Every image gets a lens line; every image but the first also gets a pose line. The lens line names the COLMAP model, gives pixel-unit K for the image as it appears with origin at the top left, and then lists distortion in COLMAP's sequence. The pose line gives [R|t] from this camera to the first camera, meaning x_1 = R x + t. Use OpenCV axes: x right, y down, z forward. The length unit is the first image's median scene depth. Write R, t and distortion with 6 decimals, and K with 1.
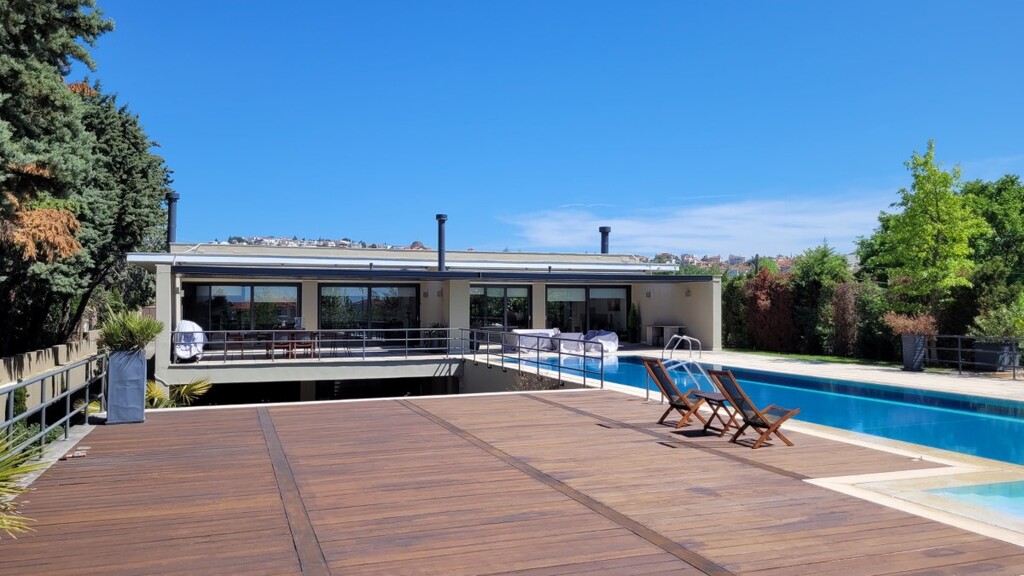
lens RADIAL K [[788.0, 0, 519.4], [0, 788.0, 287.4], [0, 0, 1]] dist [0.054969, -0.061858]
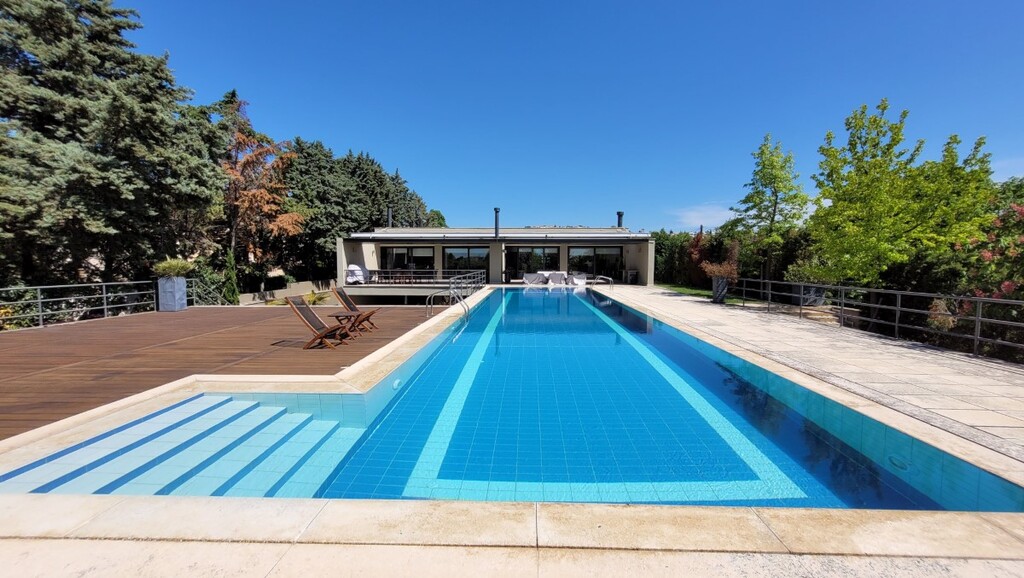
lens RADIAL K [[405.2, 0, 510.6], [0, 405.2, 288.8], [0, 0, 1]] dist [-0.000321, -0.000140]
pose [[0.925520, 0.028608, -0.377616, 0.312019], [0.007022, 0.995675, 0.092643, 0.007762], [0.378633, -0.088394, 0.921316, 0.143503]]
